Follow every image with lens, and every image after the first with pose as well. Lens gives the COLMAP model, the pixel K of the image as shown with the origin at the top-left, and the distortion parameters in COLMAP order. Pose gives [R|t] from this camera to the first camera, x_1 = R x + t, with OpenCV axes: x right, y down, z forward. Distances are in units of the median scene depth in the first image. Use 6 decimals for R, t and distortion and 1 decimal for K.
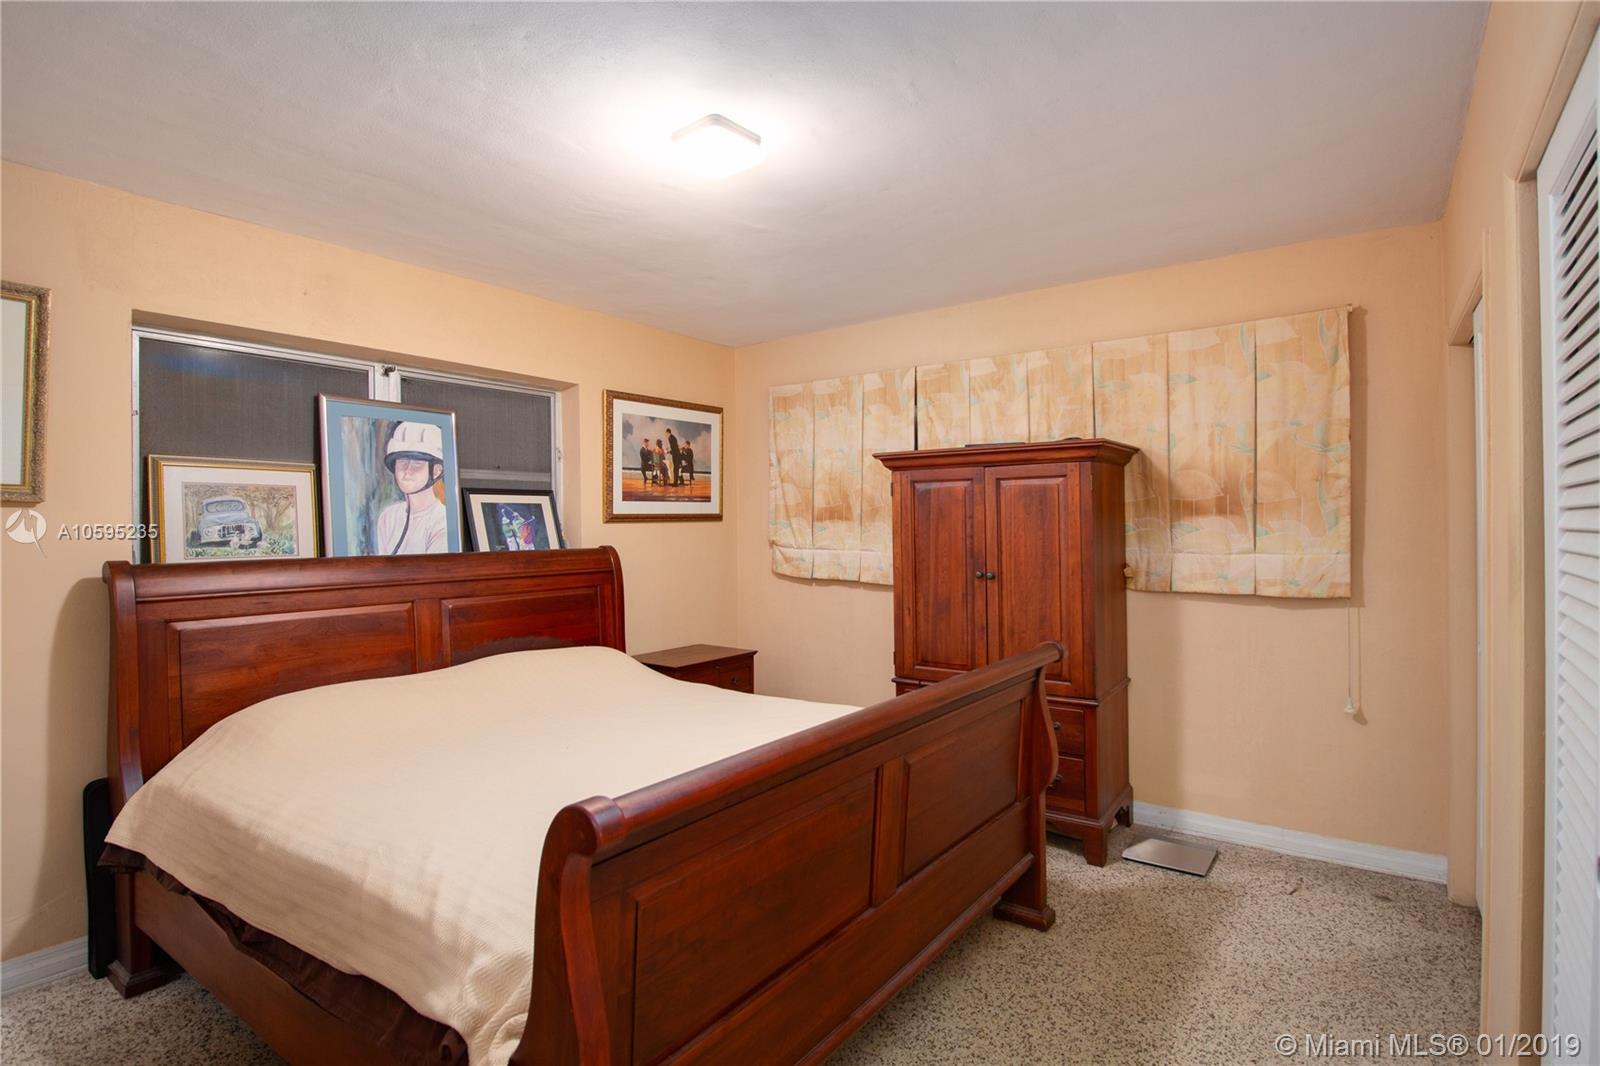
lens RADIAL K [[808.6, 0, 800.0], [0, 808.6, 533.0], [0, 0, 1]] dist [0.000232, 0.000082]
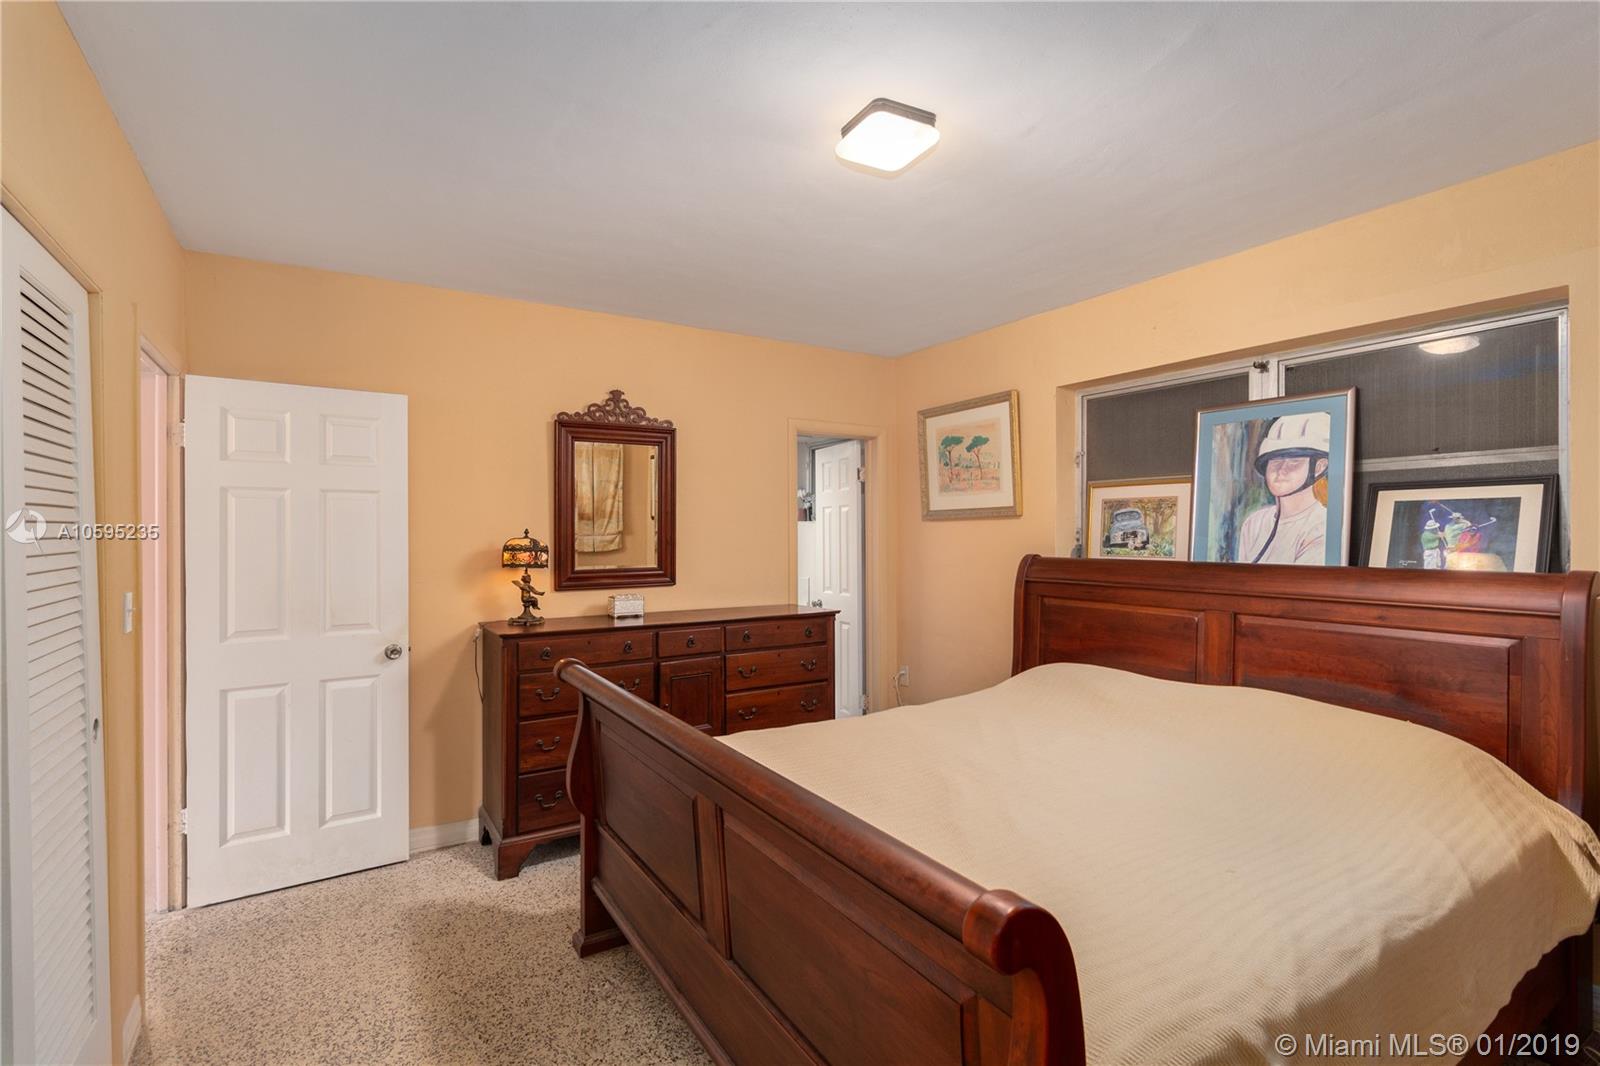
lens RADIAL K [[749.2, 0, 800.0], [0, 749.2, 533.0], [0, 0, 1]] dist [-0.000571, -0.000127]
pose [[-0.373323, 0.014084, -0.927594, 0.497543], [0.000563, 0.999888, 0.014955, -0.021019], [0.927701, 0.005060, -0.373289, 0.829048]]
